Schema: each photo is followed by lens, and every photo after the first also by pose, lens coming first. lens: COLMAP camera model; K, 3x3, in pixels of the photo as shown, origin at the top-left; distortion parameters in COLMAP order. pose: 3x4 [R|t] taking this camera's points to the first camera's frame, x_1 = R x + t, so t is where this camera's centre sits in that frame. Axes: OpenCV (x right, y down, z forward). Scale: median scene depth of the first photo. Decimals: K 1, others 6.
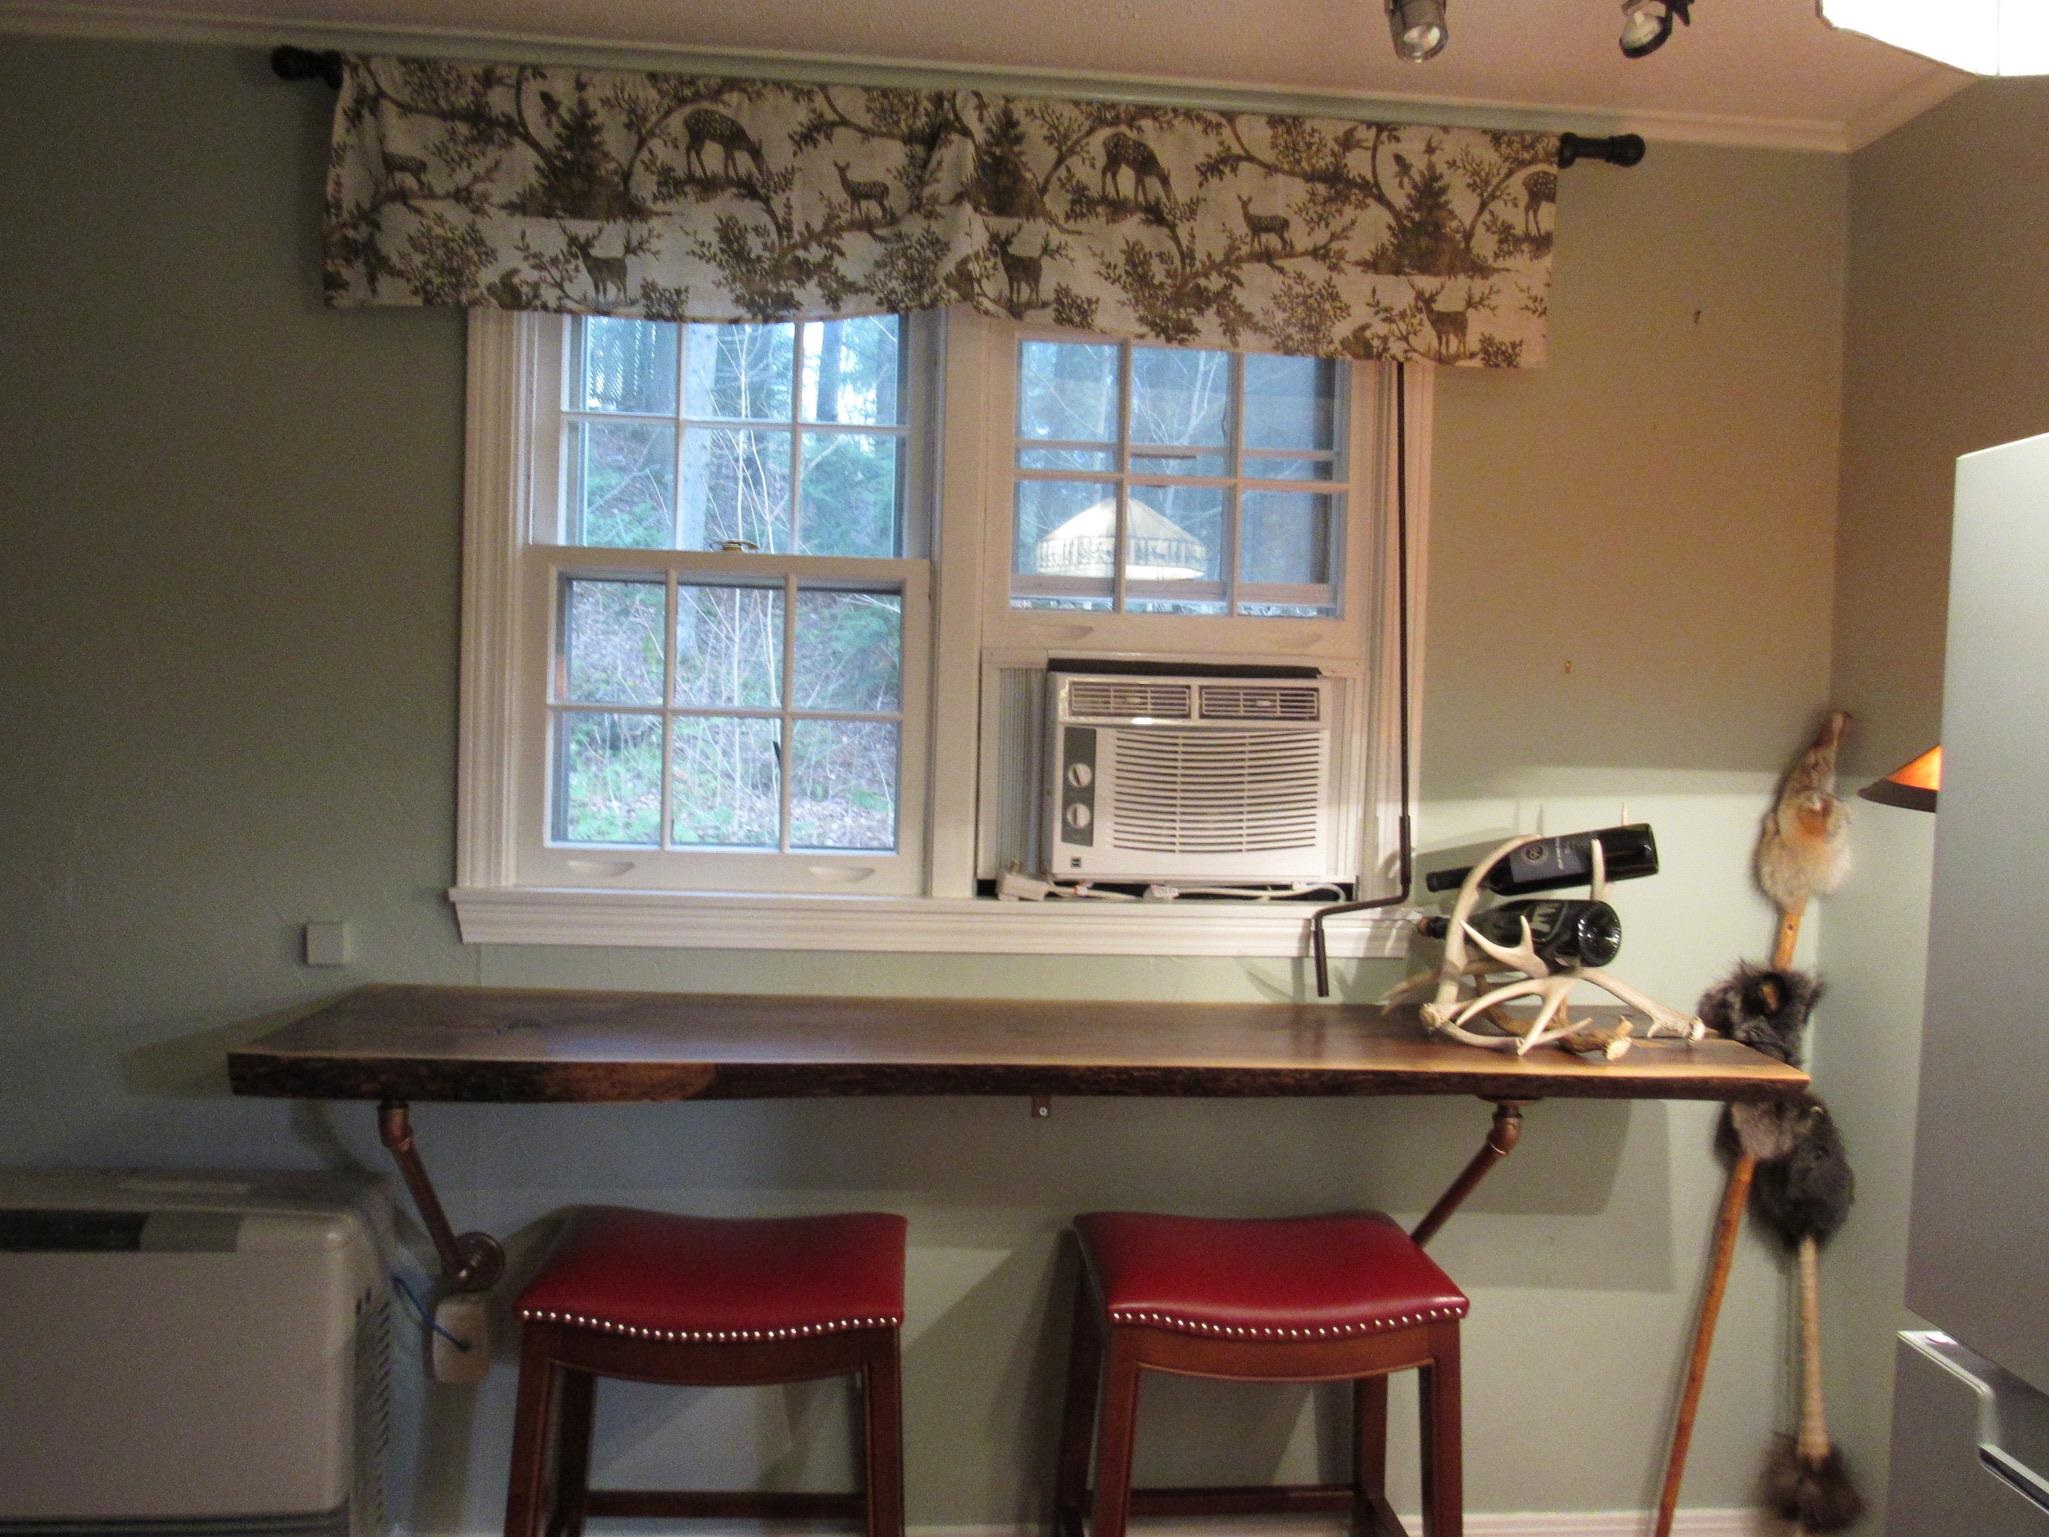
lens RADIAL K [[1474.8, 0, 1024.5], [0, 1474.8, 768.5], [0, 0, 1]] dist [-0.014364, -0.007326]
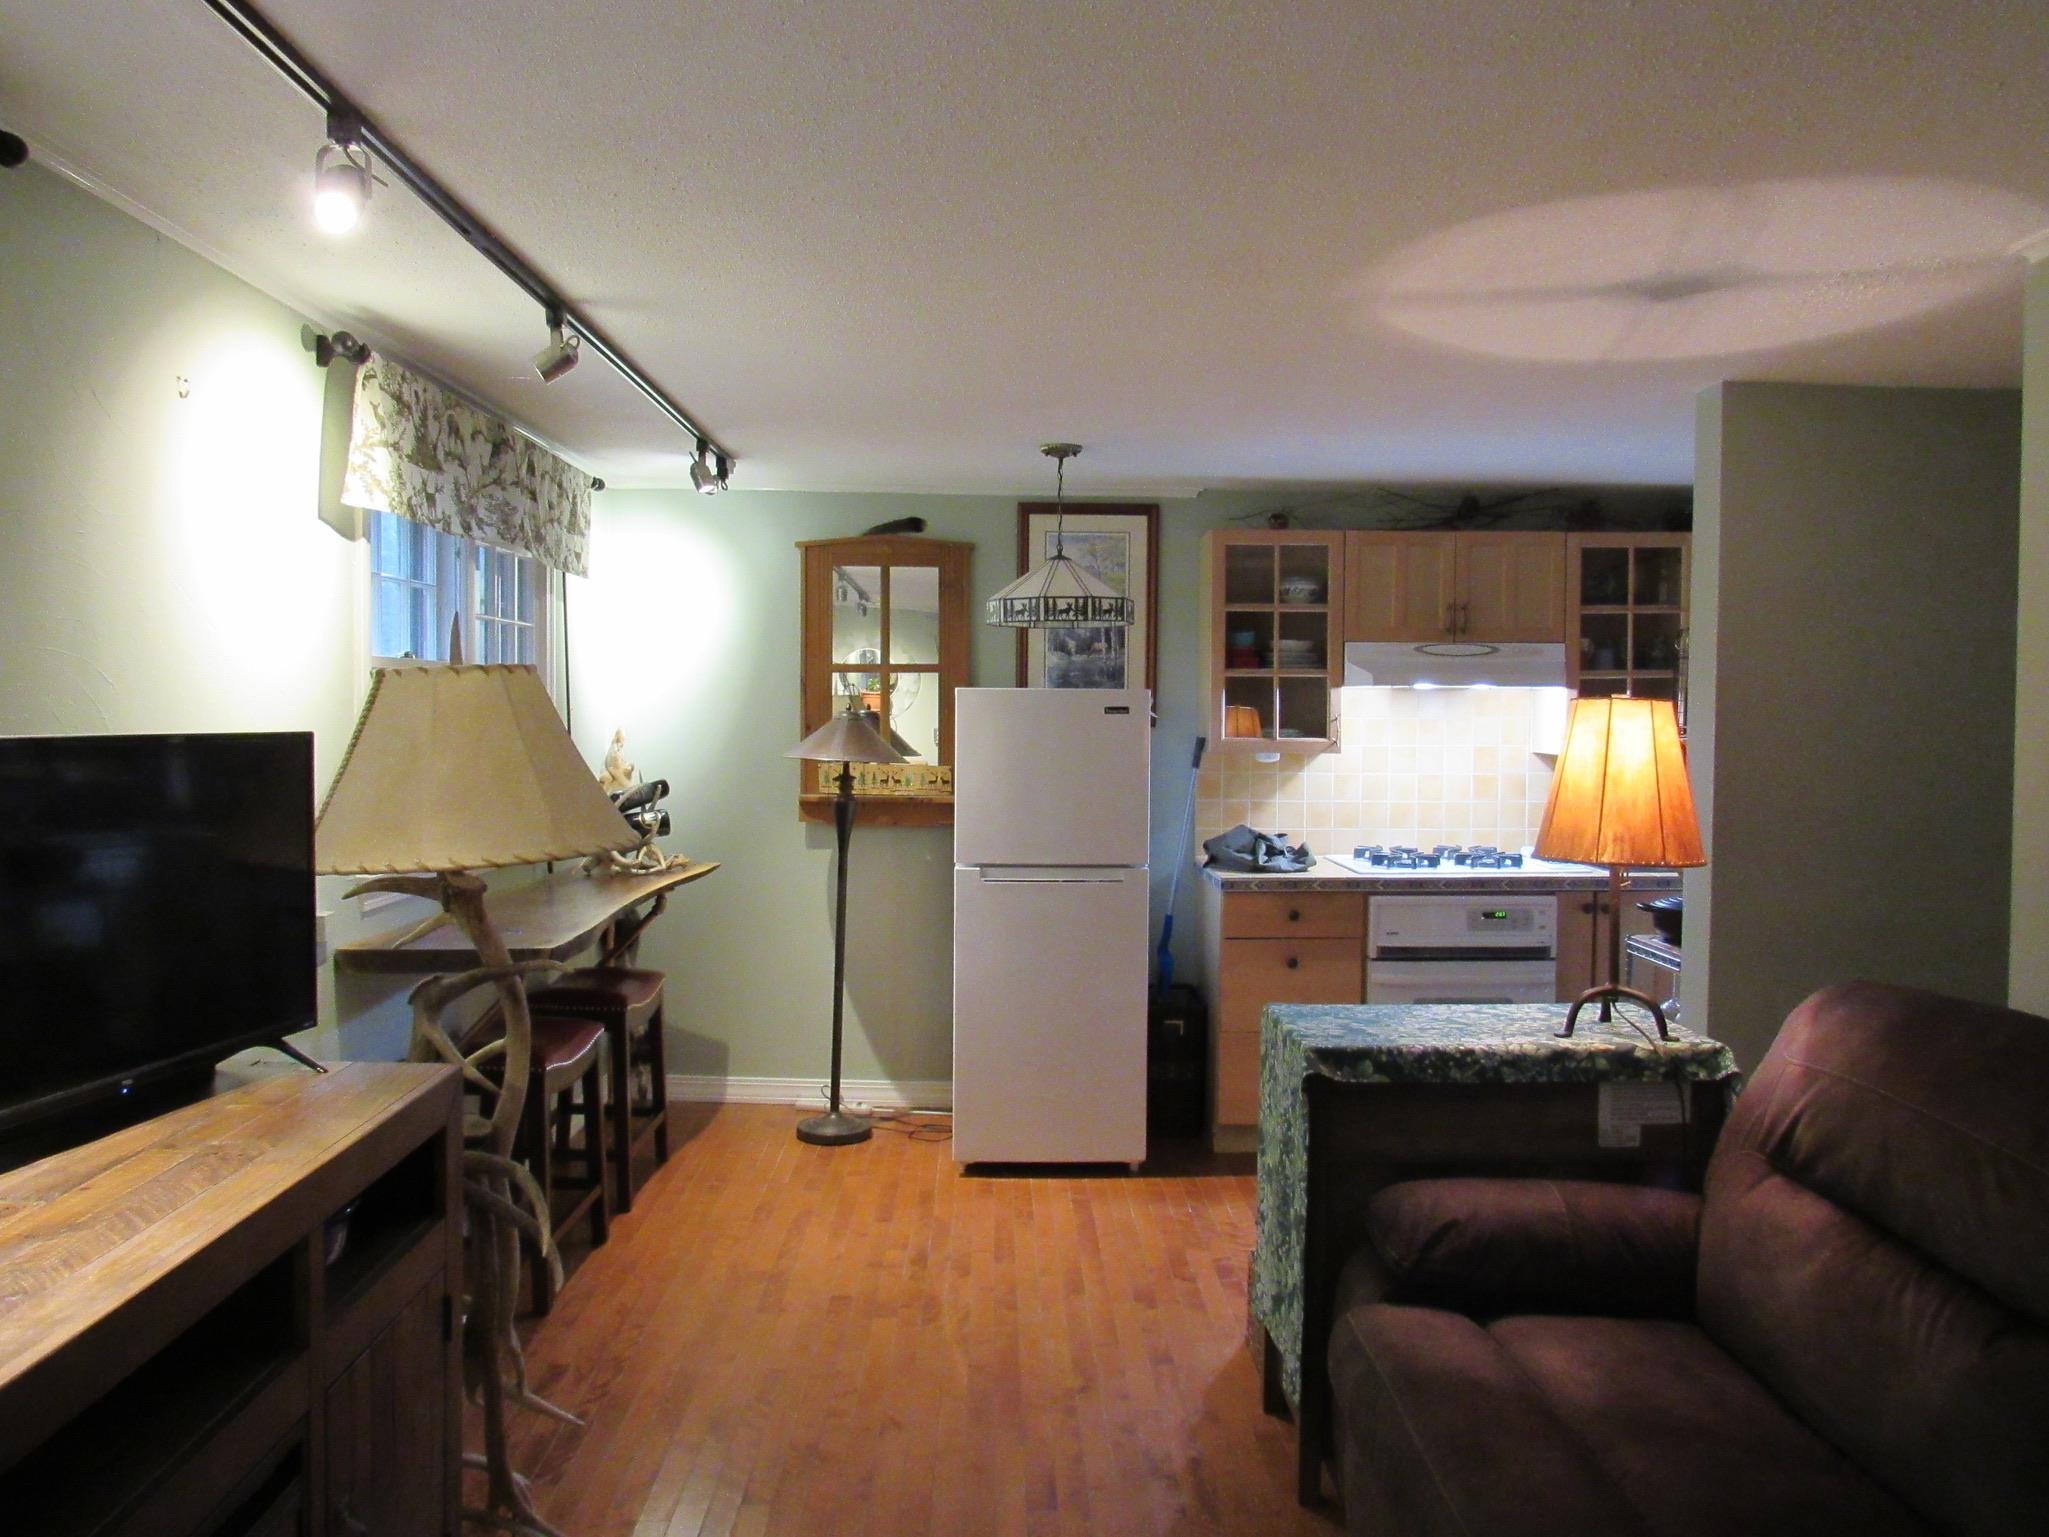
lens RADIAL K [[1482.4, 0, 1029.7], [0, 1482.4, 788.8], [0, 0, 1]] dist [-0.001393, 0.001407]
pose [[0.072392, -0.080240, 0.994143, -1.980937], [0.023895, 0.996612, 0.078699, -0.123662], [-0.997090, 0.018058, 0.074065, 0.183436]]
